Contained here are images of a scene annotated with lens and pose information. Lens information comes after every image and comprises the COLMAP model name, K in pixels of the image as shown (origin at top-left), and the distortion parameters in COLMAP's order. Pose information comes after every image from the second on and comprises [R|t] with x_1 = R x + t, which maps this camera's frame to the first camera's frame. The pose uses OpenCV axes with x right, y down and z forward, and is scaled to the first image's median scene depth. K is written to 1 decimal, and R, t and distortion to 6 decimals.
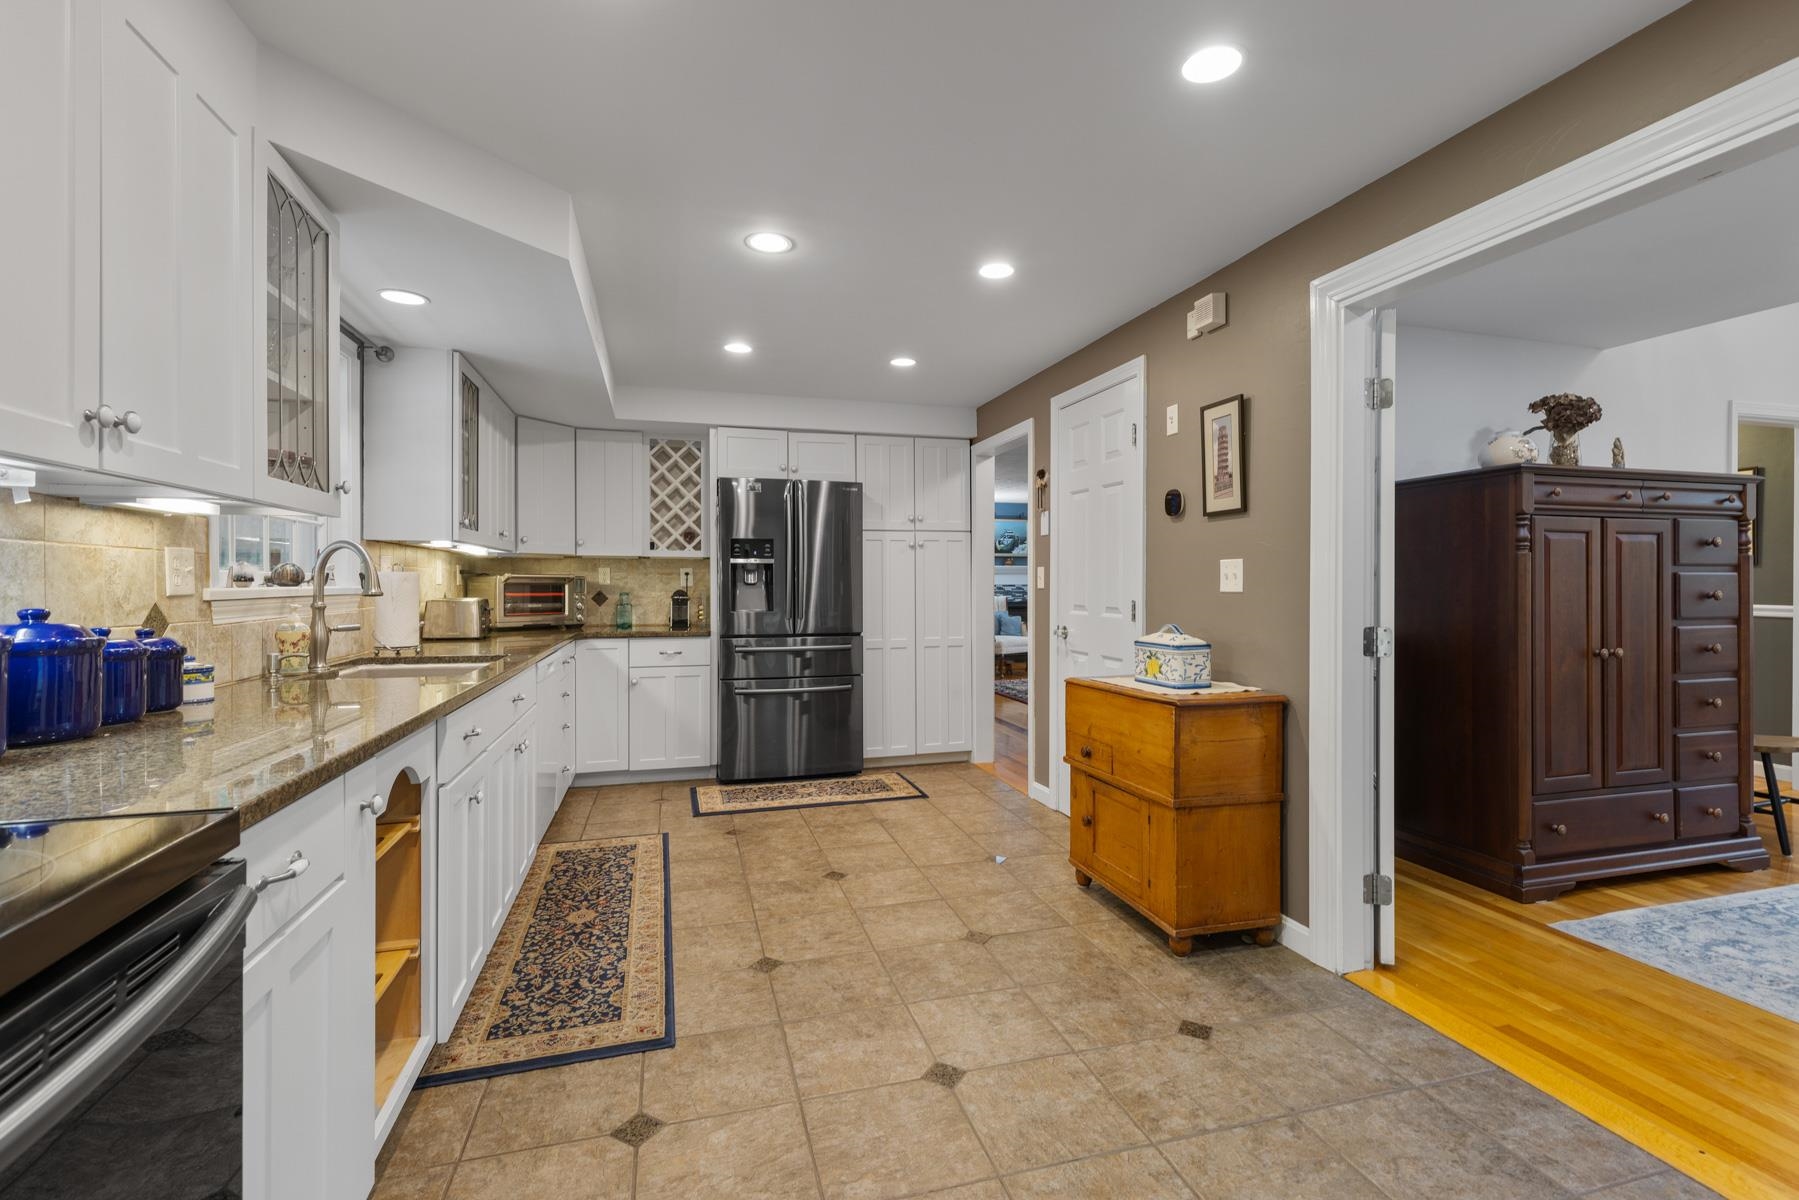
lens RADIAL K [[807.8, 0, 911.2], [0, 807.8, 587.4], [0, 0, 1]] dist [0.007542, -0.001517]
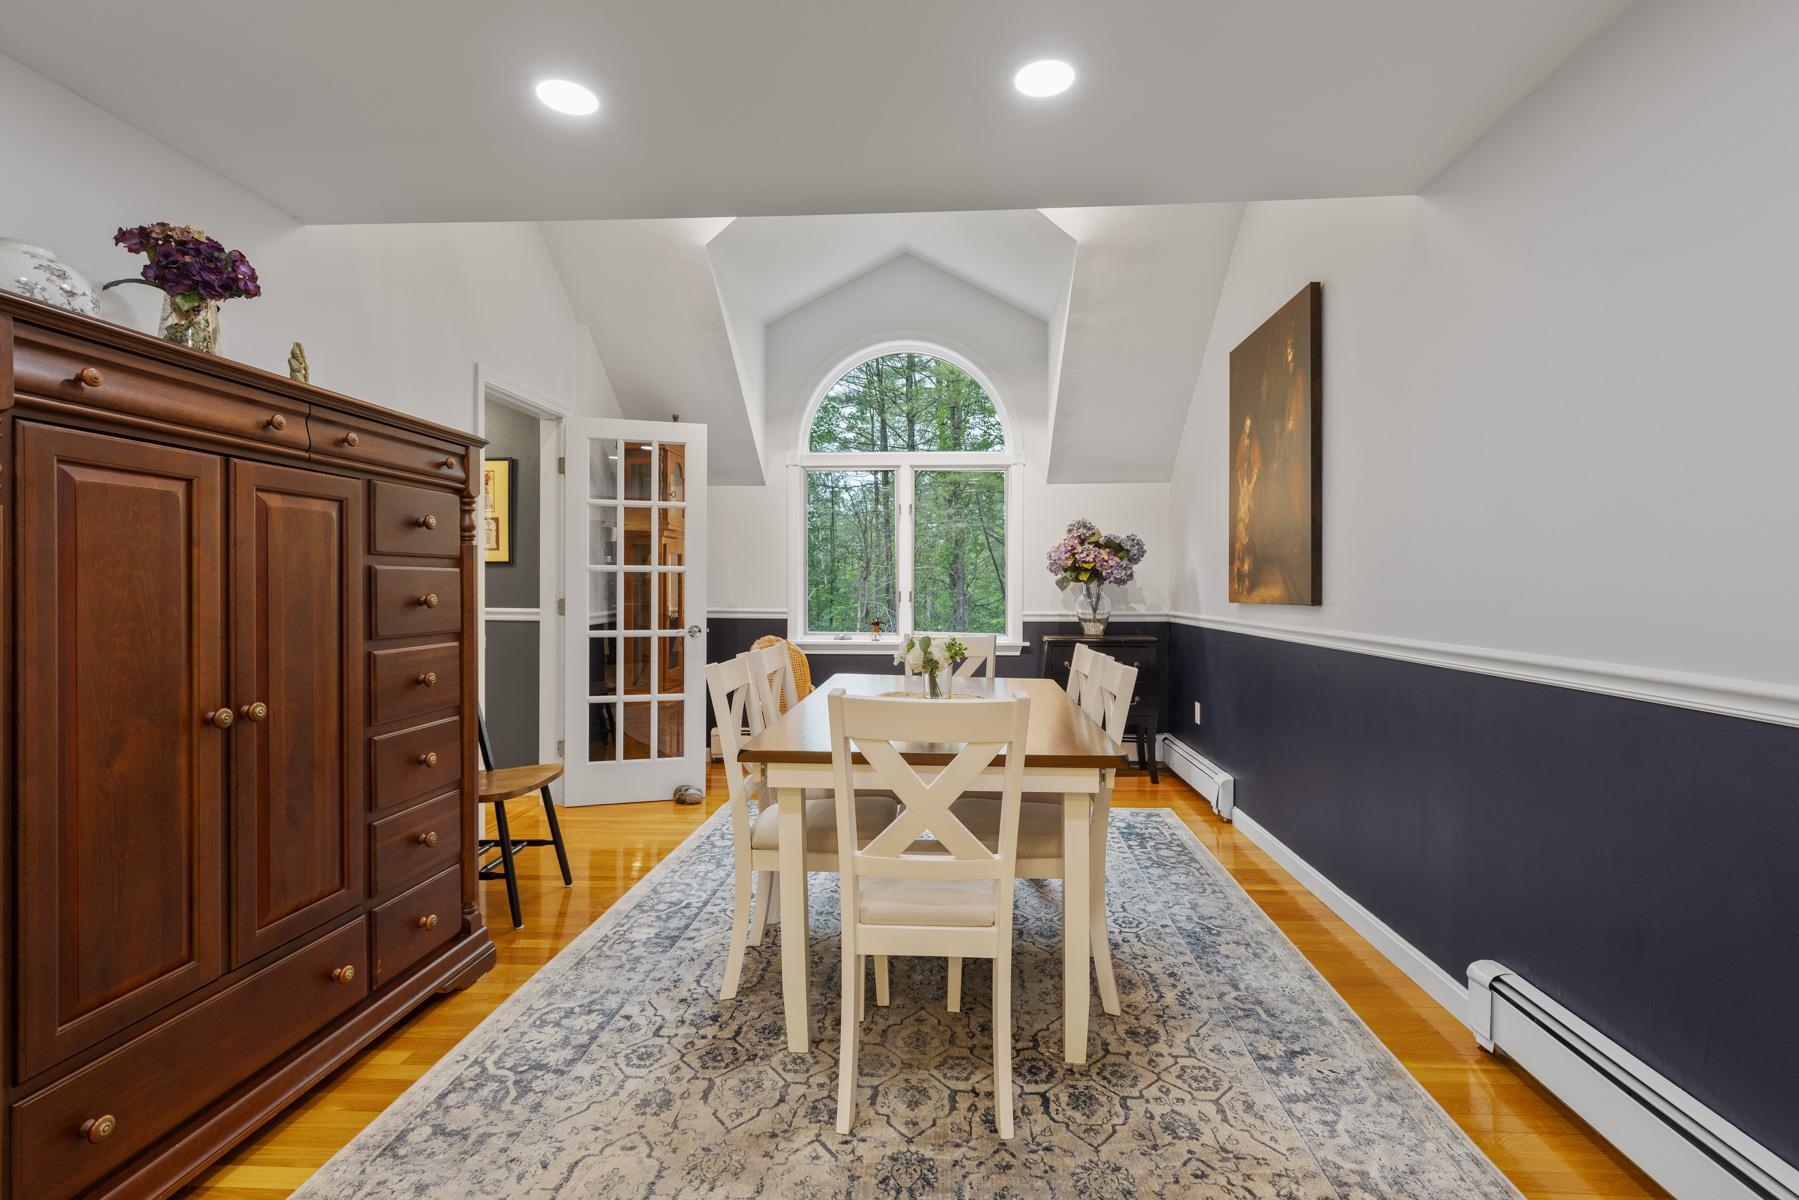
lens RADIAL K [[807.8, 0, 905.9], [0, 807.8, 593.9], [0, 0, 1]] dist [0.007542, -0.001517]
pose [[0.344036, -0.009273, 0.938911, 0.494841], [0.001344, 0.999955, 0.009383, -0.001821], [-0.938956, -0.001966, 0.344033, 0.394965]]
